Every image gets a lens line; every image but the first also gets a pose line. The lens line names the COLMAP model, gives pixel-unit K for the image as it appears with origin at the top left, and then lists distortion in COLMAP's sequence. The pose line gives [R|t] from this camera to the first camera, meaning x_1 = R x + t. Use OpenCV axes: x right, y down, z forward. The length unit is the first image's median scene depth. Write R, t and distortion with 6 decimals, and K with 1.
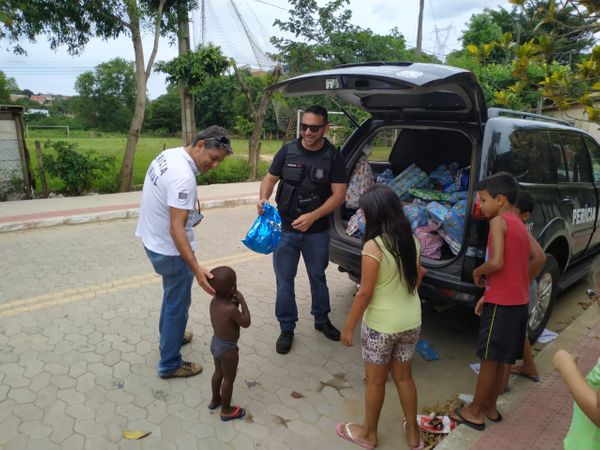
lens RADIAL K [[434.6, 0, 300.0], [0, 434.6, 225.0], [0, 0, 1]] dist [-0.000792, -0.016840]
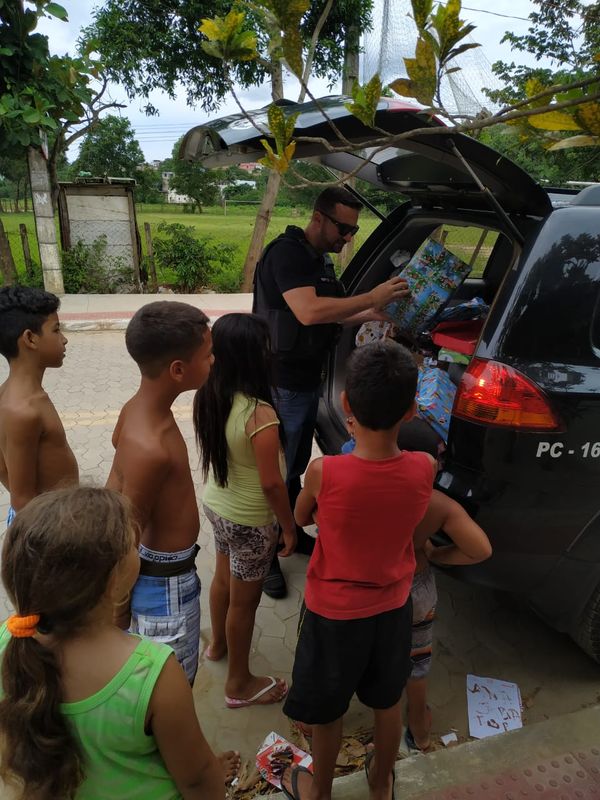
lens RADIAL K [[579.5, 0, 281.7], [0, 579.5, 398.3], [0, 0, 1]] dist [-0.000792, -0.016840]
pose [[0.890835, 0.148347, -0.429426, 0.118798], [-0.103192, 0.986554, 0.126739, -0.023529], [0.442453, -0.068590, 0.894165, 0.077777]]
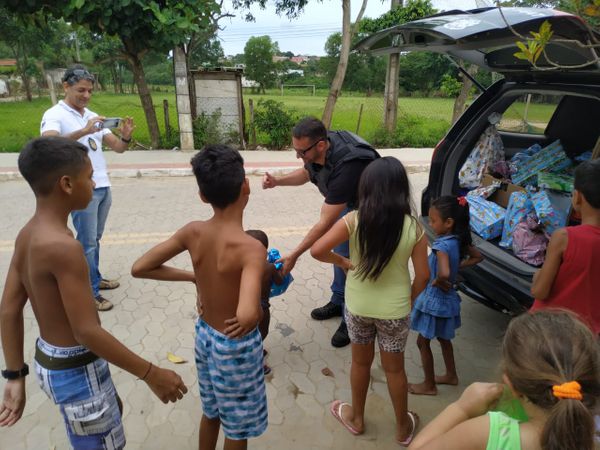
lens RADIAL K [[434.6, 0, 300.0], [0, 434.6, 225.0], [0, 0, 1]] dist [-0.000792, -0.016840]
pose [[0.867787, 0.151635, -0.473236, 0.082017], [-0.109581, 0.987257, 0.115397, -0.009580], [0.484703, -0.048283, 0.873345, 0.031090]]
